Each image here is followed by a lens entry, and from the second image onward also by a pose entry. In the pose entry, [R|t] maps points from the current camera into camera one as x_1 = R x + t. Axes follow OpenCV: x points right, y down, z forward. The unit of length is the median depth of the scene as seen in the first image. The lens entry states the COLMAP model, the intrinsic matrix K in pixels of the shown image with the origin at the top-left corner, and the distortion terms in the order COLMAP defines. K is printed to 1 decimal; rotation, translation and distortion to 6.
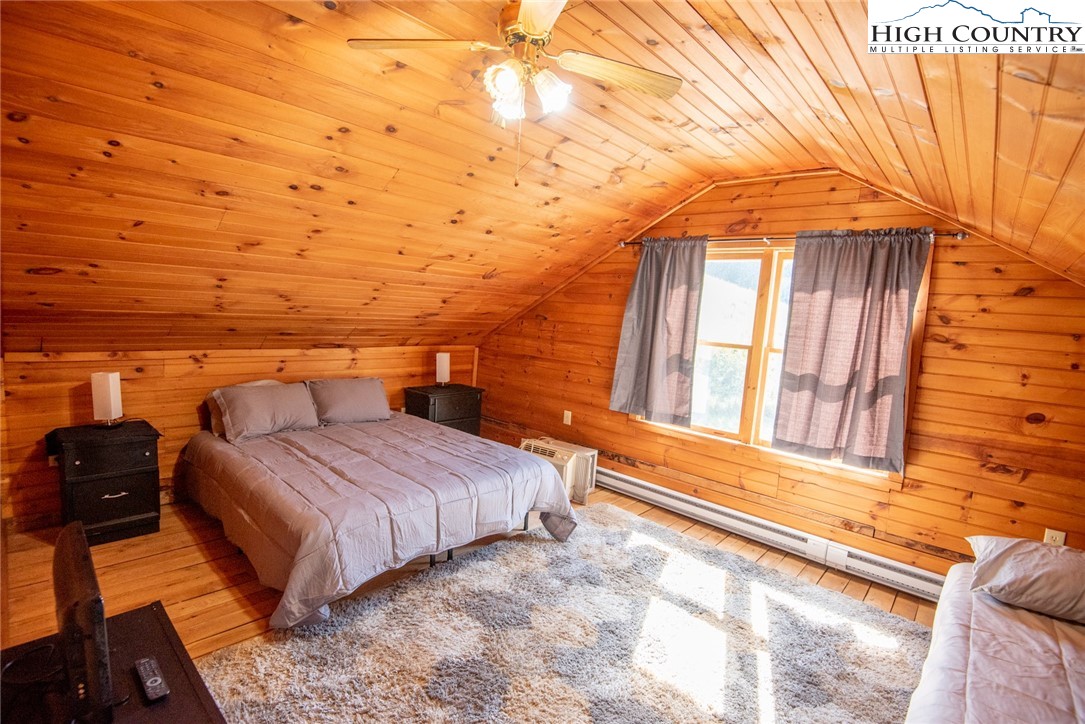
lens RADIAL K [[484.4, 0, 540.3], [0, 484.4, 371.7], [0, 0, 1]] dist [-0.001204, -0.036372]
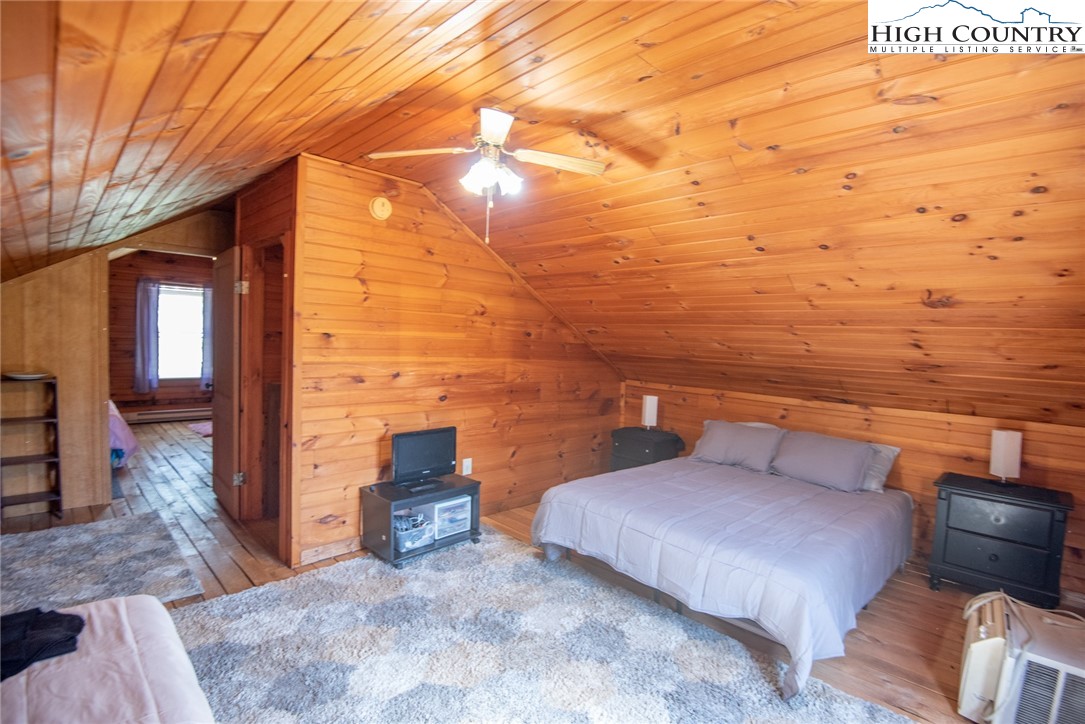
lens RADIAL K [[500.9, 0, 542.1], [0, 500.9, 363.5], [0, 0, 1]] dist [-0.001587, -0.028591]
pose [[-0.023911, -0.015594, -0.999592, 0.723416], [-0.170770, 0.985246, -0.011285, -0.021907], [0.985021, 0.170430, -0.026221, 0.645656]]
